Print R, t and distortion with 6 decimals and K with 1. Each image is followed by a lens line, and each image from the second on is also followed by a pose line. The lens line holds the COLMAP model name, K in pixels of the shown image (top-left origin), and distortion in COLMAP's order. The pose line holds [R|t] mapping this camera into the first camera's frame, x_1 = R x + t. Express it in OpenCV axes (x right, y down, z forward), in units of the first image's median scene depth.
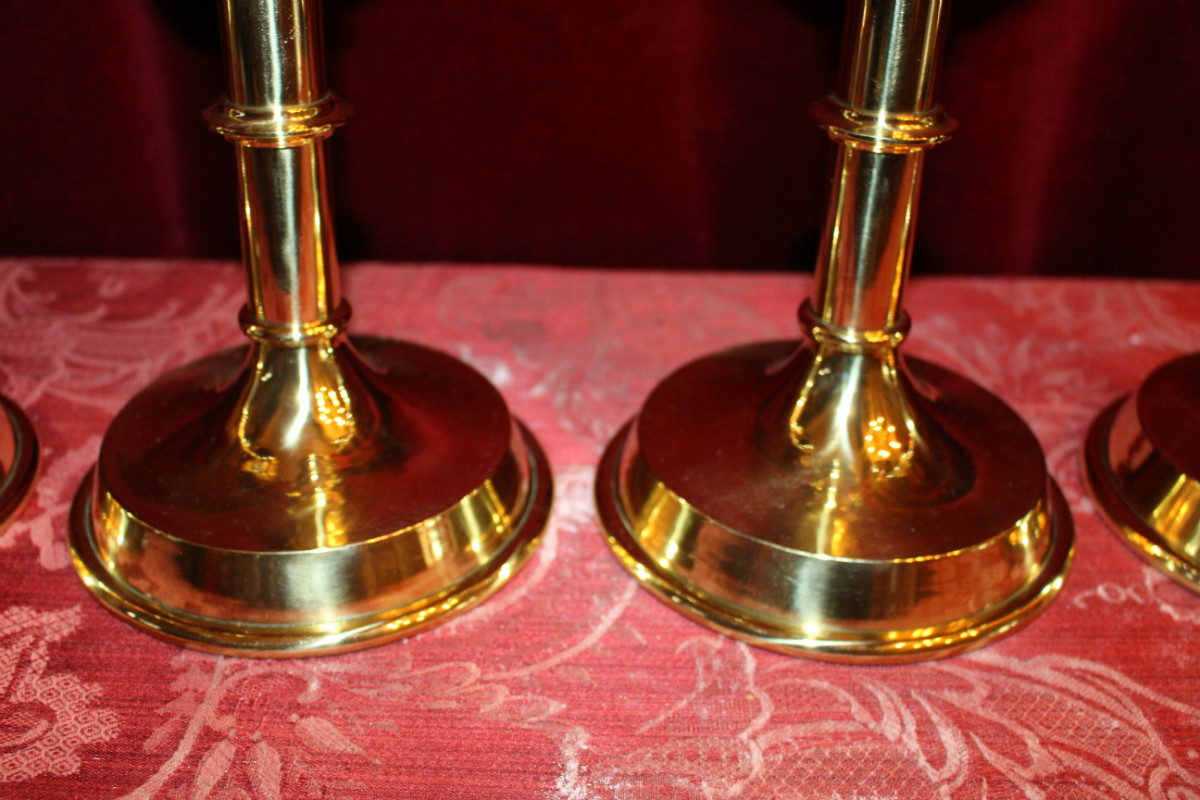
lens RADIAL K [[1342.7, 0, 601.8], [0, 1342.7, 434.6], [0, 0, 1]] dist [-0.000190, -0.221512]
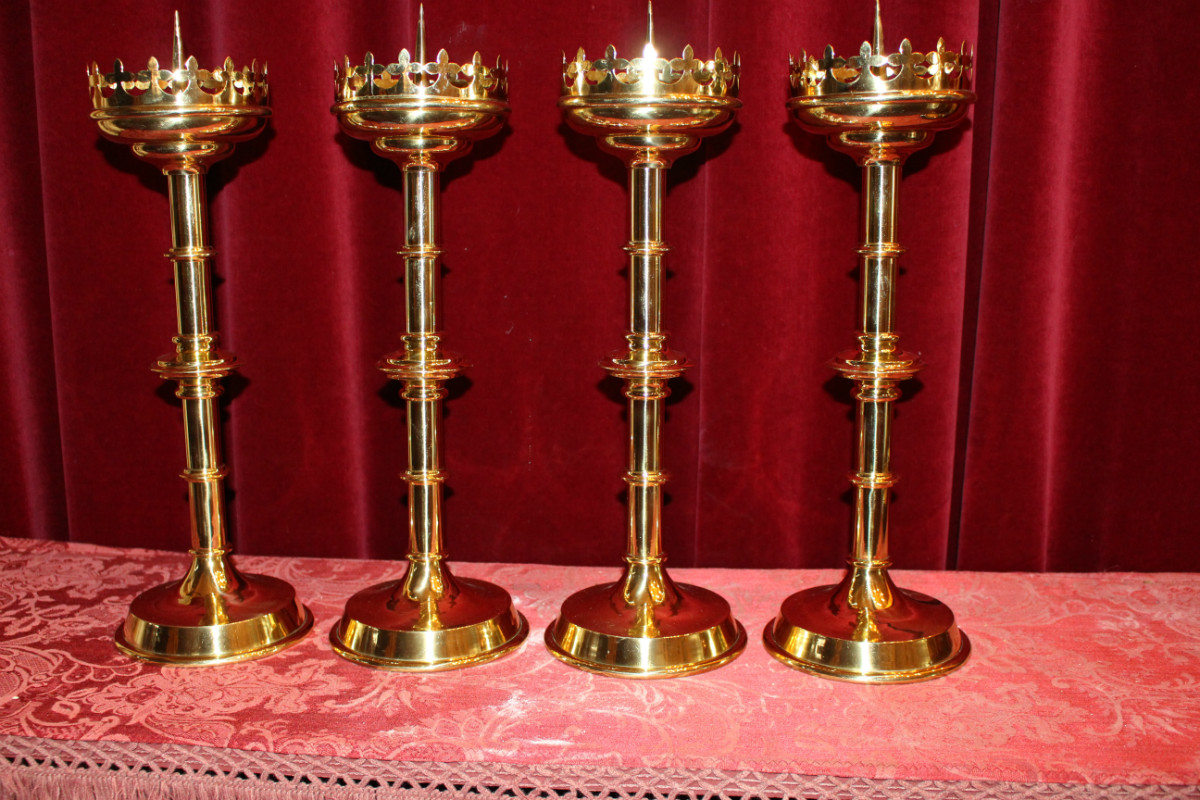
lens RADIAL K [[1342.7, 0, 601.8], [0, 1342.7, 434.6], [0, 0, 1]] dist [-0.000190, -0.221512]
pose [[0.995762, -0.006285, -0.091751, 0.350128], [-0.023461, 0.947290, -0.319518, 0.520604], [0.088923, 0.320316, 0.943128, -1.492001]]
